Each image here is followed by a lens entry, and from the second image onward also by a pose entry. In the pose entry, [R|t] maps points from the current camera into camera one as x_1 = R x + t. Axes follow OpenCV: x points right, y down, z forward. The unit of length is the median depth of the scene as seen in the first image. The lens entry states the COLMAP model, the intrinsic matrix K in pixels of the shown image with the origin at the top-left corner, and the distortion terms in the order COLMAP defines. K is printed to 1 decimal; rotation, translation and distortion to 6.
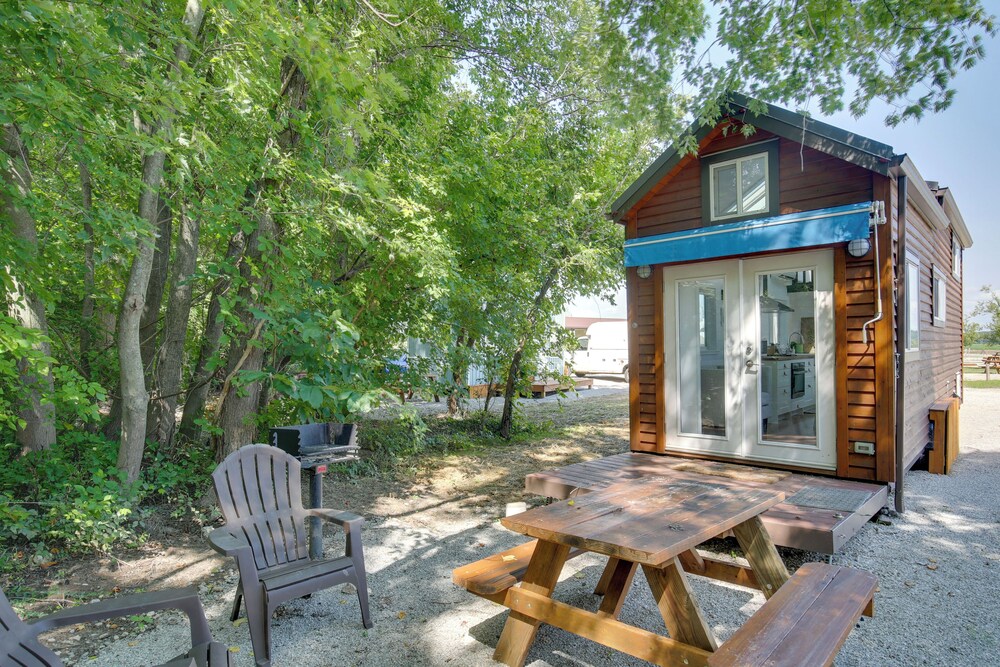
lens RADIAL K [[557.3, 0, 506.3], [0, 557.3, 347.8], [0, 0, 1]] dist [-0.019704, 0.002843]
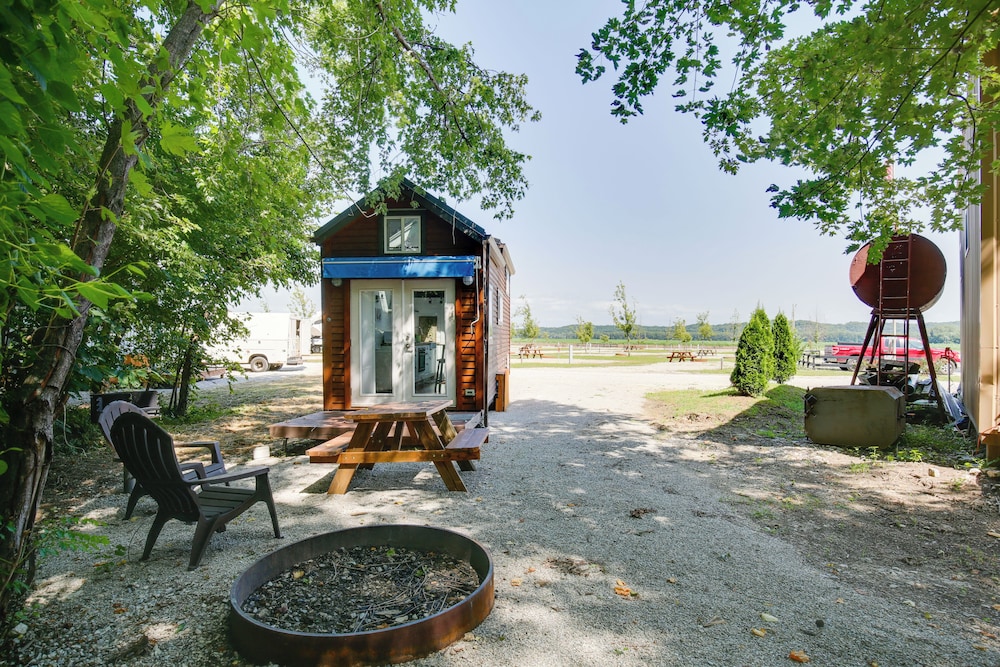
lens RADIAL K [[546.3, 0, 497.8], [0, 546.3, 338.4], [0, 0, 1]] dist [-0.016948, 0.000966]
pose [[0.780097, 0.006403, 0.625626, -0.357267], [-0.004324, 0.999979, -0.004843, 0.013165], [-0.625644, 0.001073, 0.780108, -0.400083]]
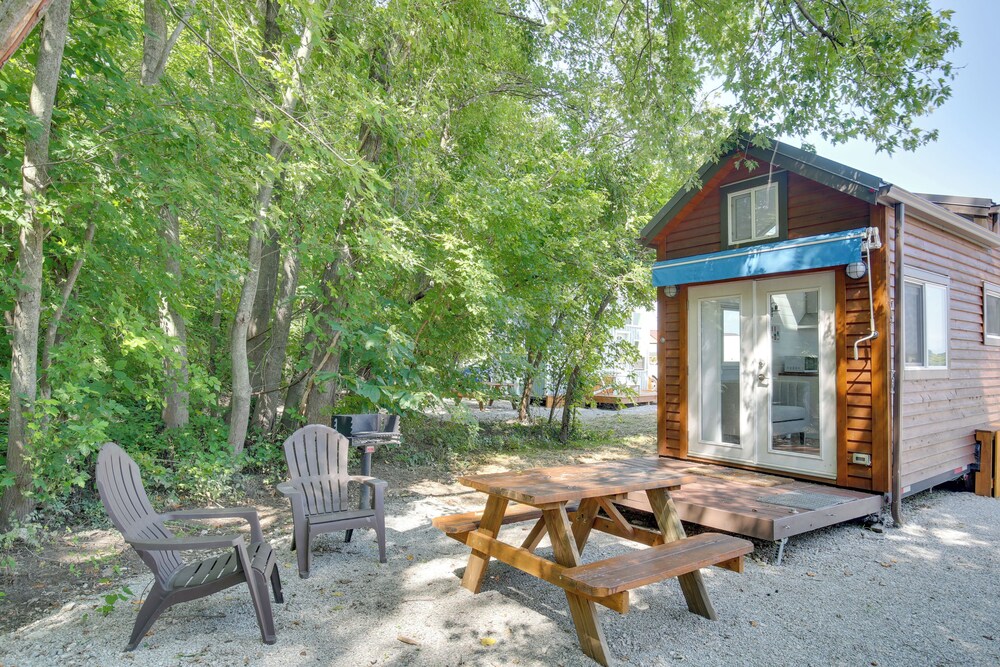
lens RADIAL K [[557.3, 0, 506.3], [0, 557.3, 347.8], [0, 0, 1]] dist [-0.019704, 0.002843]
pose [[0.983092, 0.016550, -0.182360, 0.156399], [-0.020690, 0.999569, -0.020824, 0.004215], [0.181937, 0.024245, 0.983011, -0.155772]]
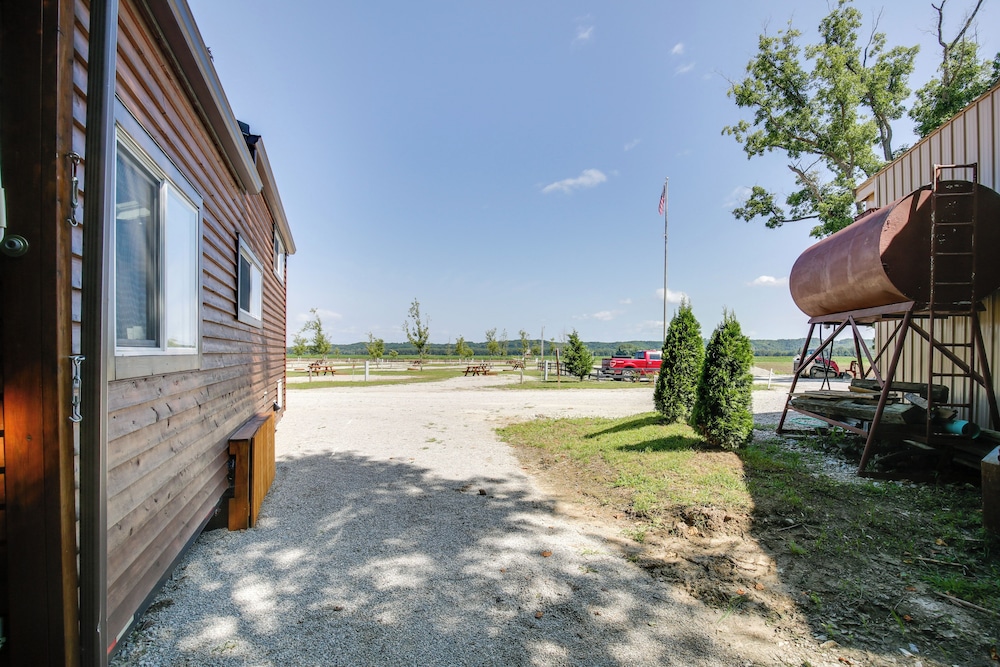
lens RADIAL K [[475.2, 0, 527.6], [0, 475.2, 377.0], [0, 0, 1]] dist [-0.027187, -0.000283]
pose [[0.411088, -0.037461, 0.910826, 0.487045], [-0.001009, 0.999136, 0.041548, 0.013638], [-0.911595, -0.017999, 0.410695, 0.539266]]
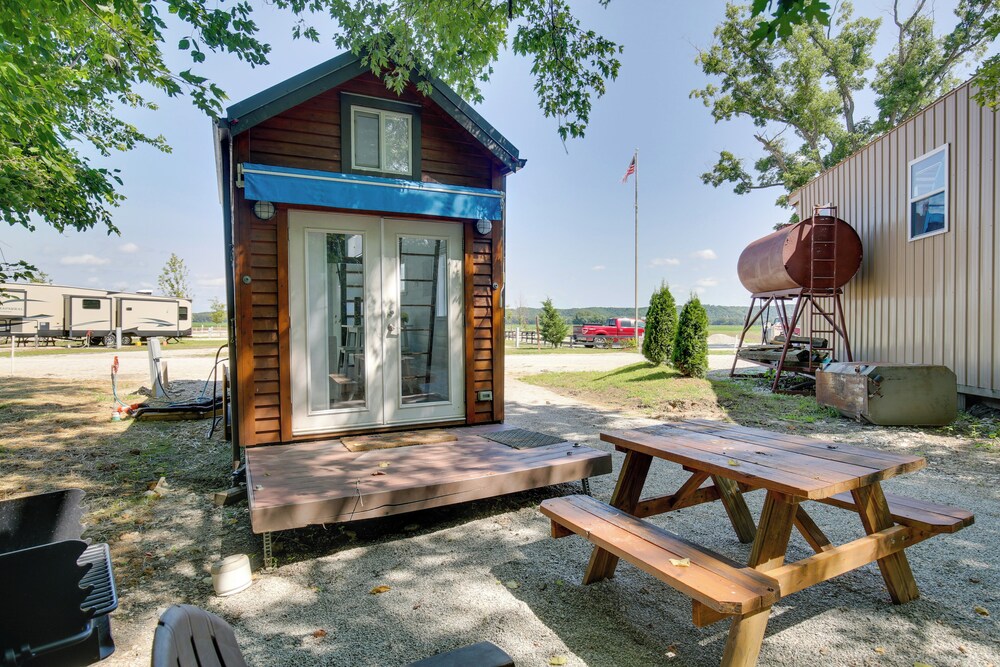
lens RADIAL K [[546.3, 0, 497.8], [0, 546.3, 338.4], [0, 0, 1]] dist [-0.016948, 0.000966]
pose [[0.367170, -0.021333, 0.929909, -0.402492], [0.002144, 0.999754, 0.022089, 0.029072], [-0.930151, -0.006117, 0.367125, 0.501745]]
